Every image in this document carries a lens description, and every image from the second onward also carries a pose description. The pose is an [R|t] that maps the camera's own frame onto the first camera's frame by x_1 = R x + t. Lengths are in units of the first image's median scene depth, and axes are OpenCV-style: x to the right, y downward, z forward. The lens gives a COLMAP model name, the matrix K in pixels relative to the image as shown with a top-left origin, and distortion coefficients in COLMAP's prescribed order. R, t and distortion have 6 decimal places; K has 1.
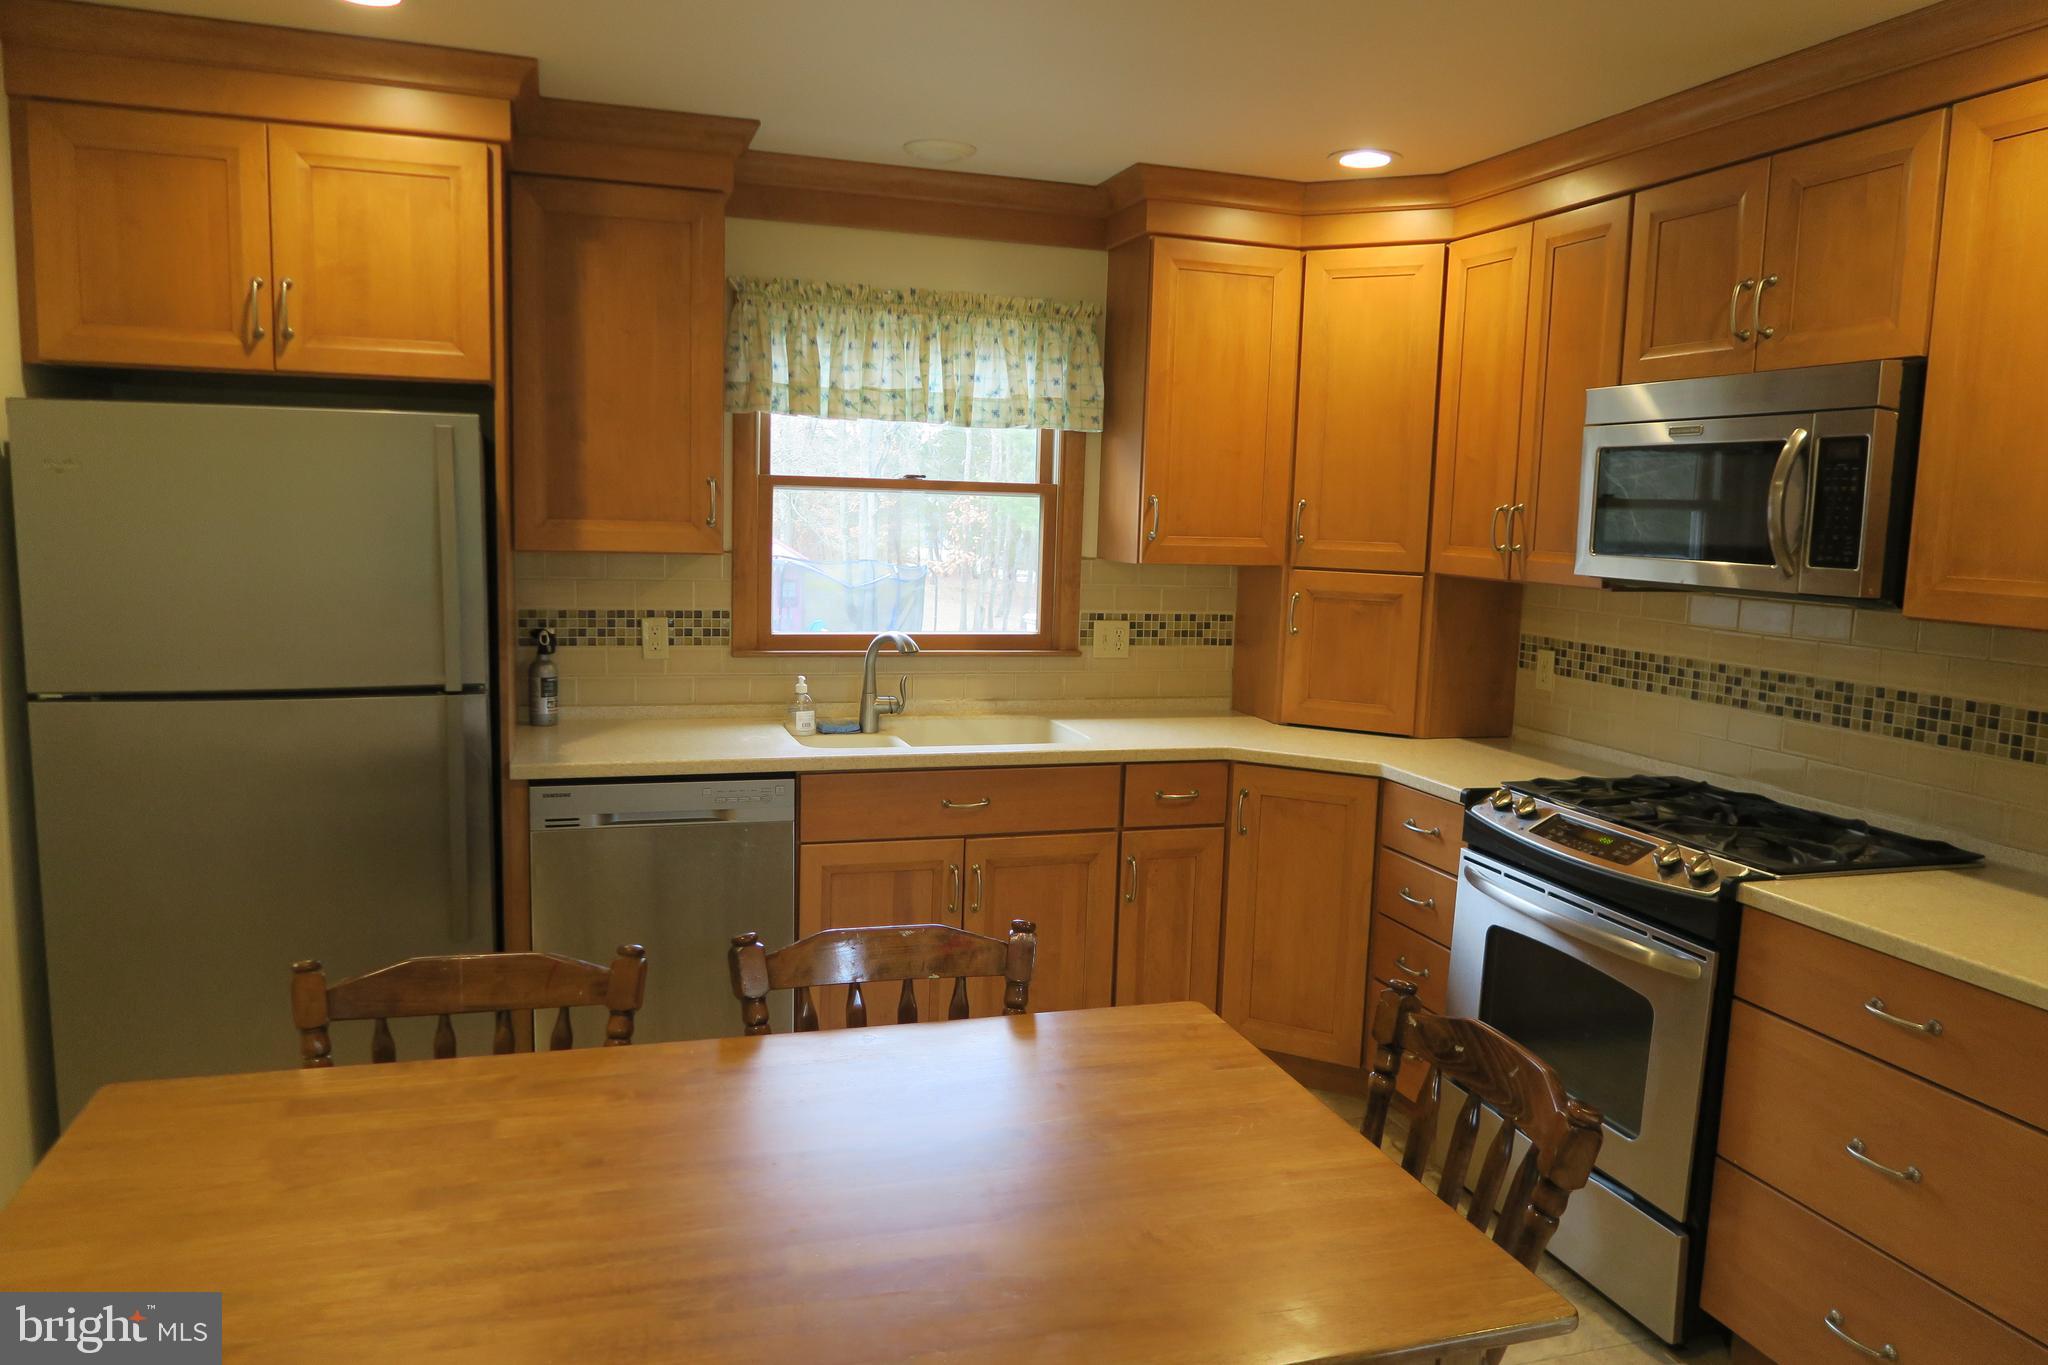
lens RADIAL K [[1411.0, 0, 1024.2], [0, 1411.0, 681.3], [0, 0, 1]] dist [-0.021054, 0.003564]
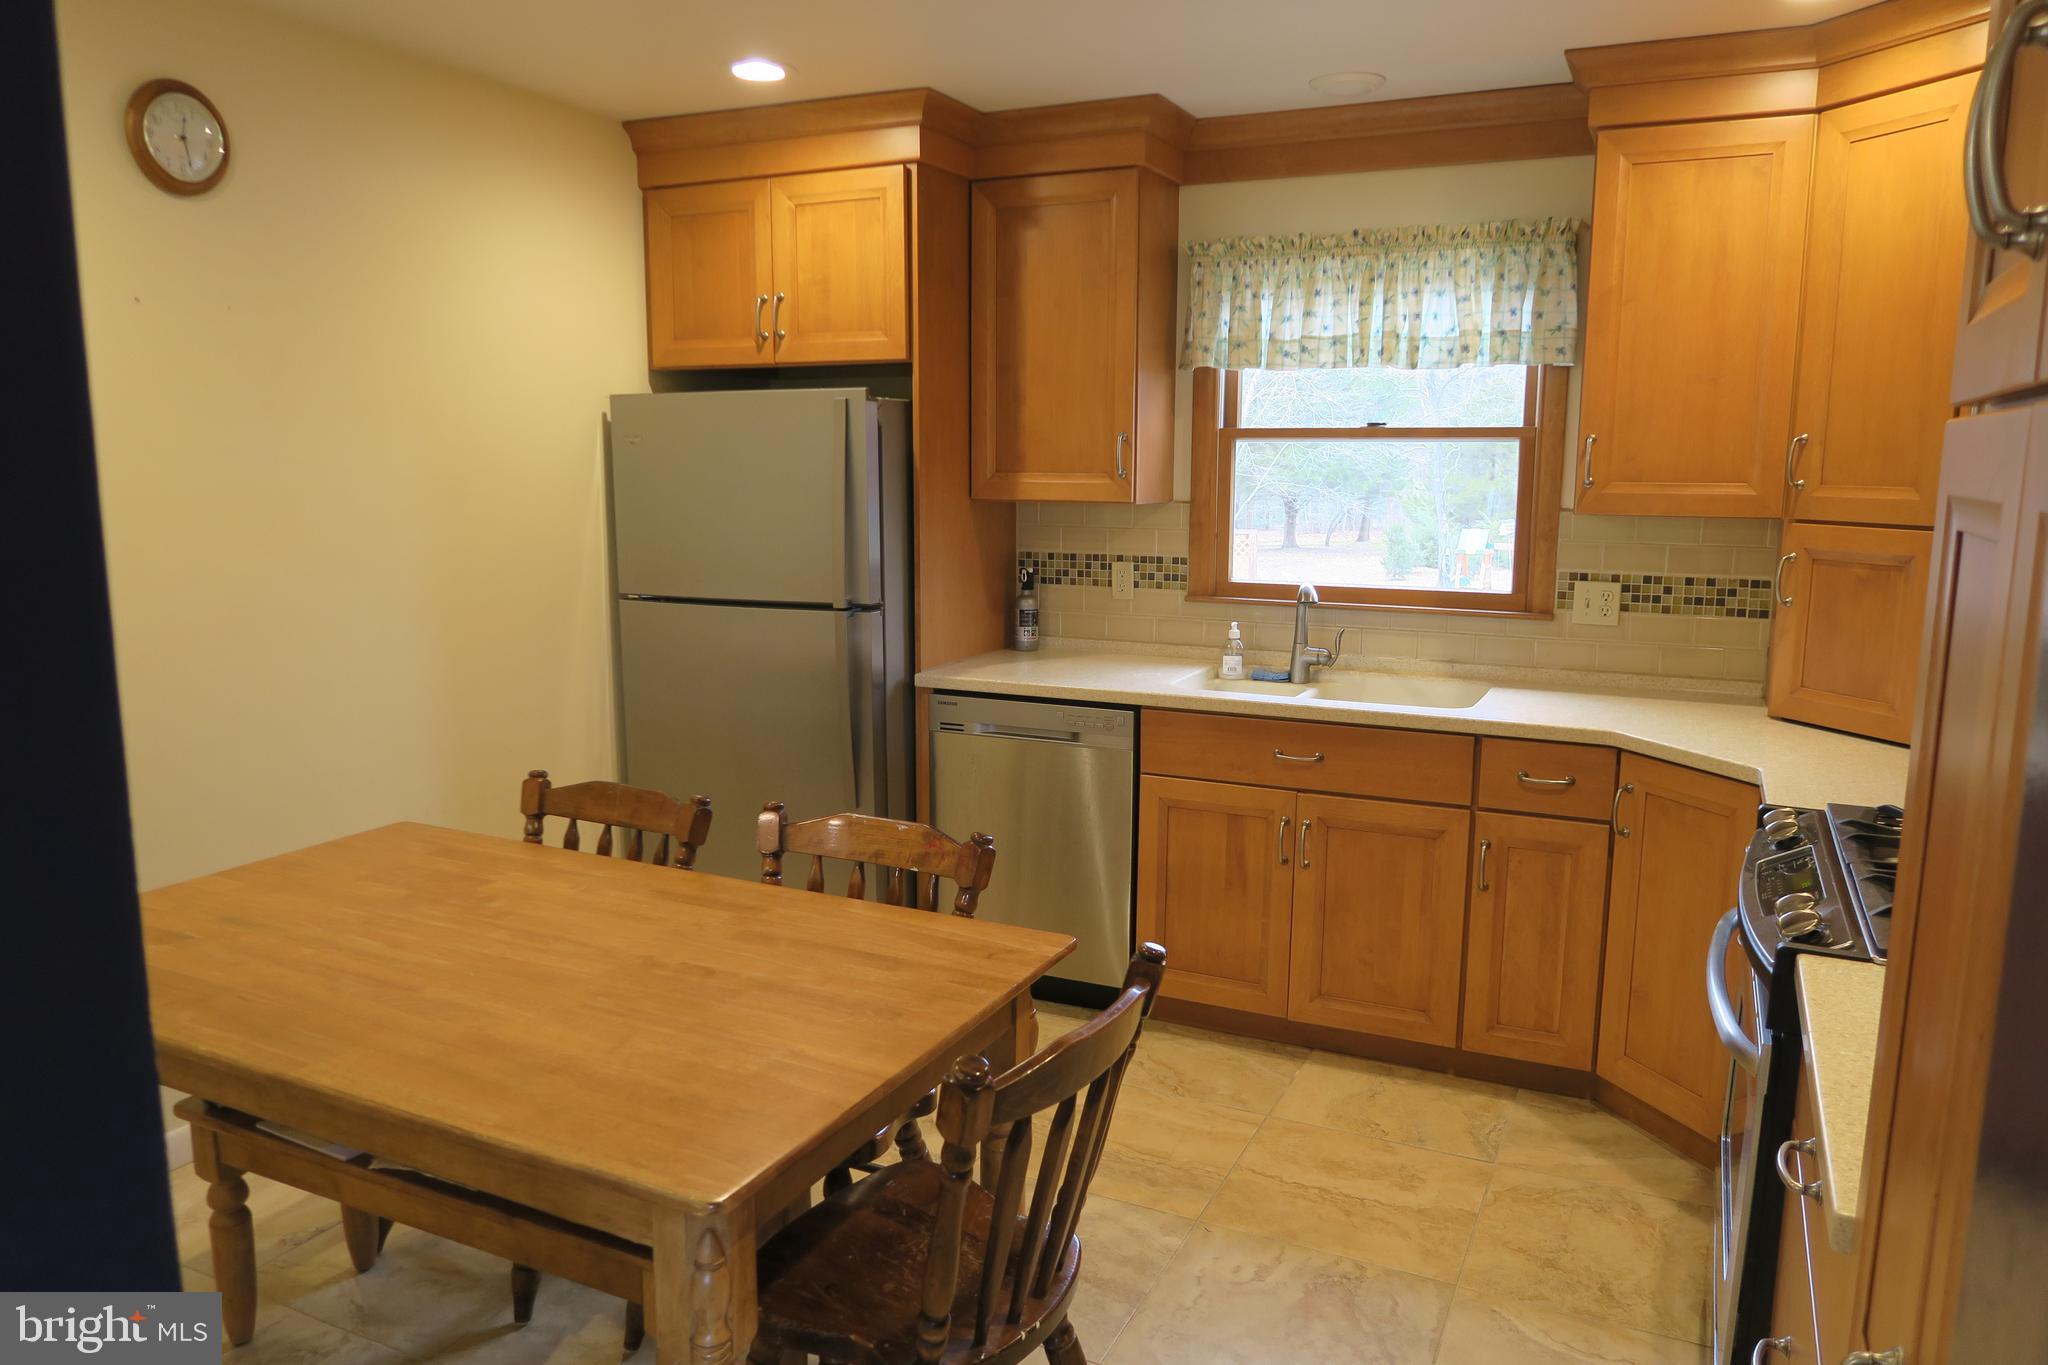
lens RADIAL K [[1411.0, 0, 1026.6], [0, 1411.0, 685.2], [0, 0, 1]] dist [-0.021054, 0.003564]
pose [[0.725910, 0.084217, -0.682615, 0.483317], [-0.067217, 0.996411, 0.051451, -0.000532], [0.684498, 0.008535, 0.728965, 0.152826]]
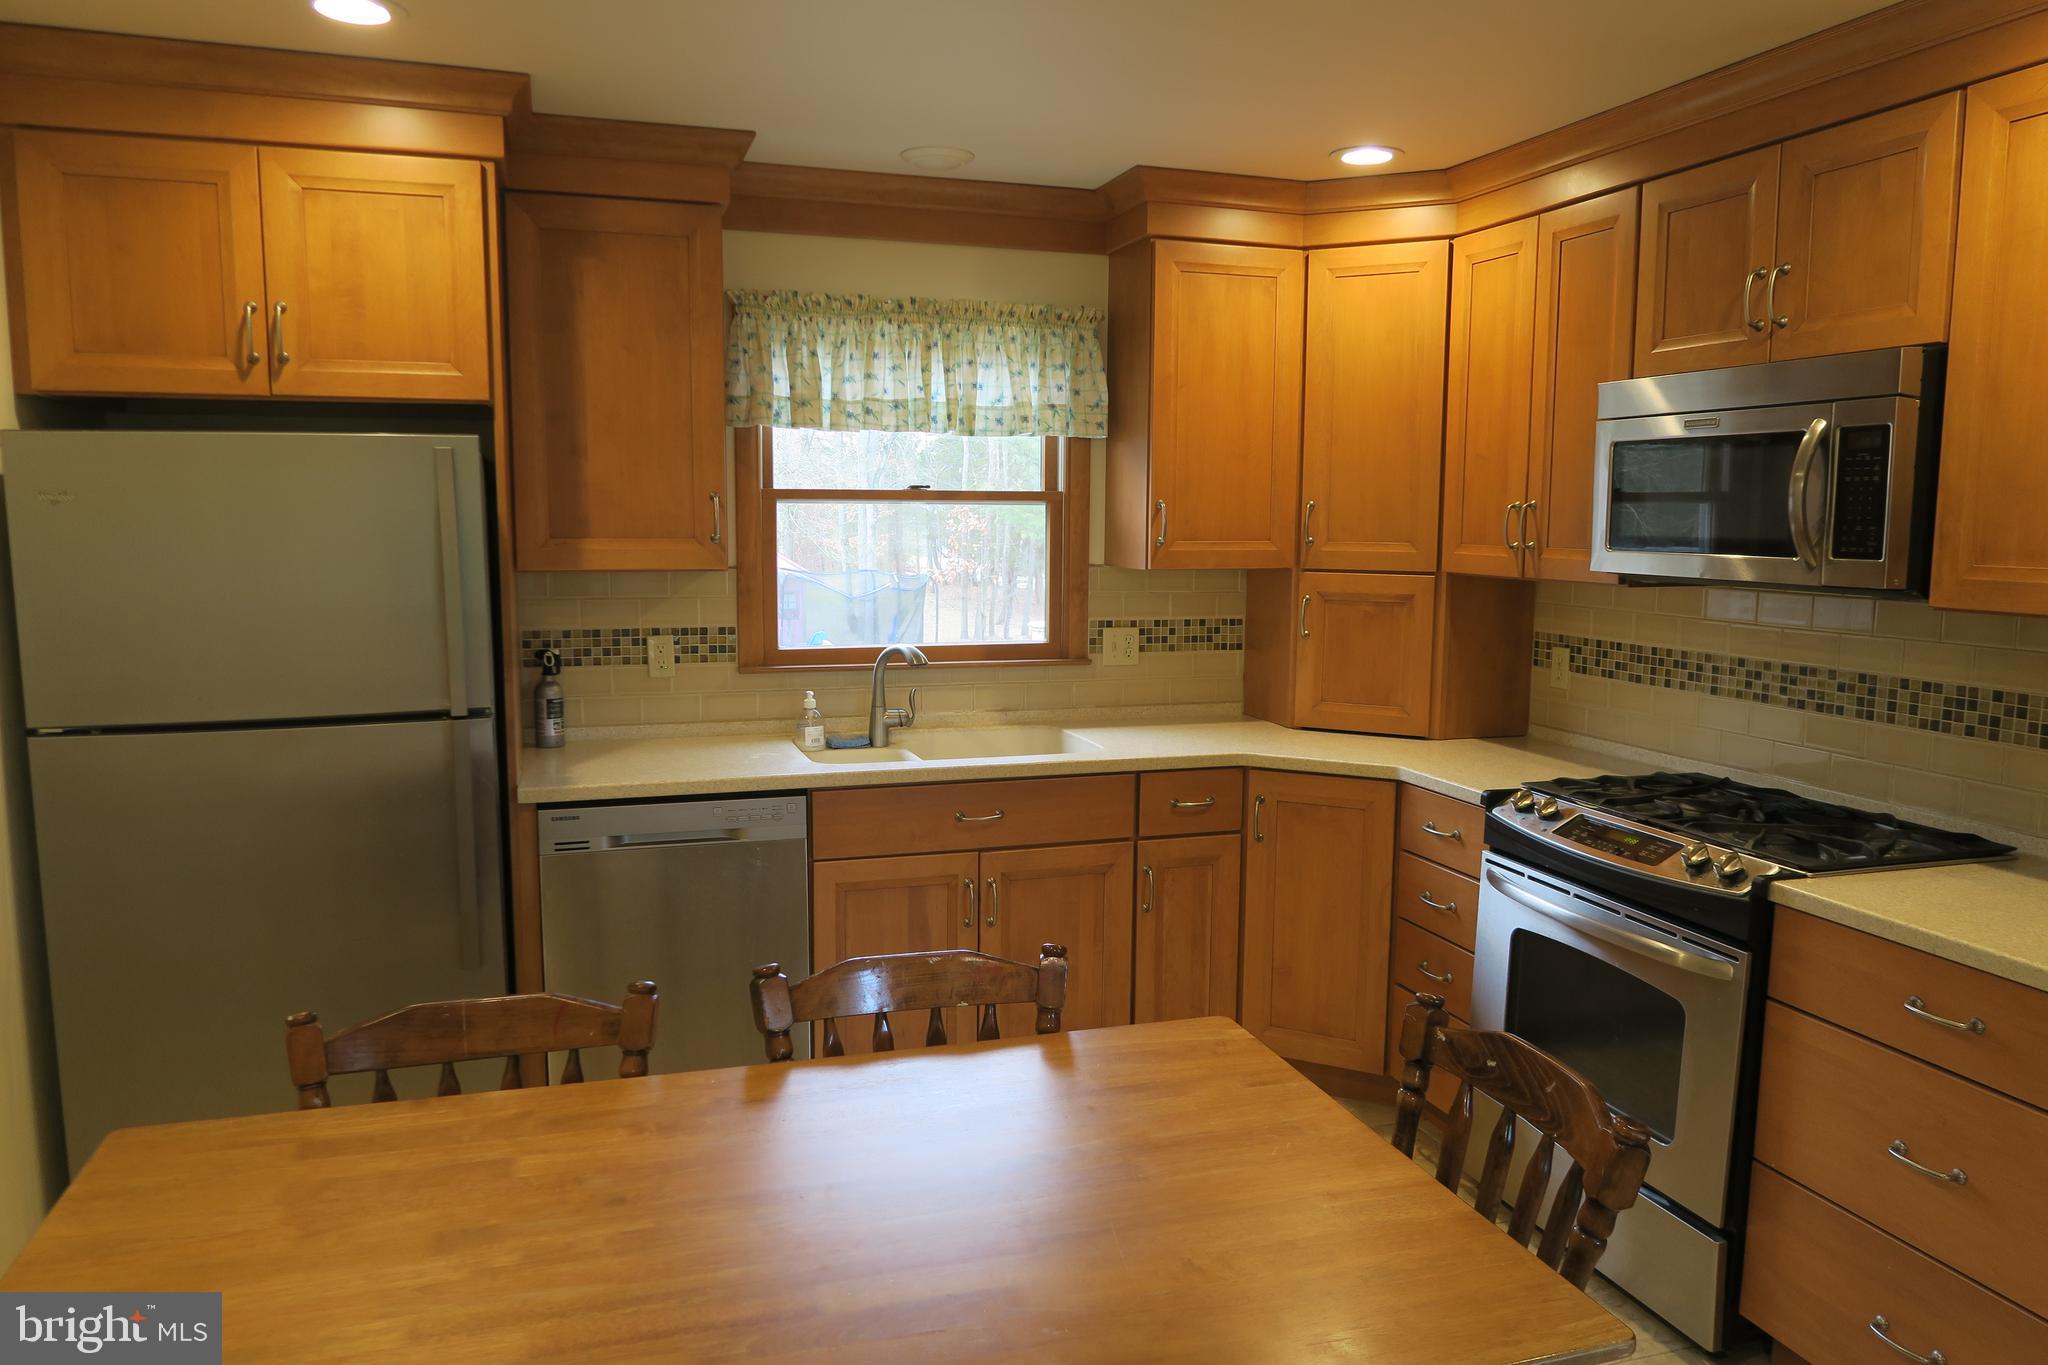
lens RADIAL K [[1411.0, 0, 1026.9], [0, 1411.0, 683.4], [0, 0, 1]] dist [-0.021054, 0.003564]
pose [[0.999727, -0.023345, 0.000151, -0.005920], [0.023345, 0.999725, -0.002415, -0.003544], [-0.000094, 0.002418, 0.999997, 0.010910]]
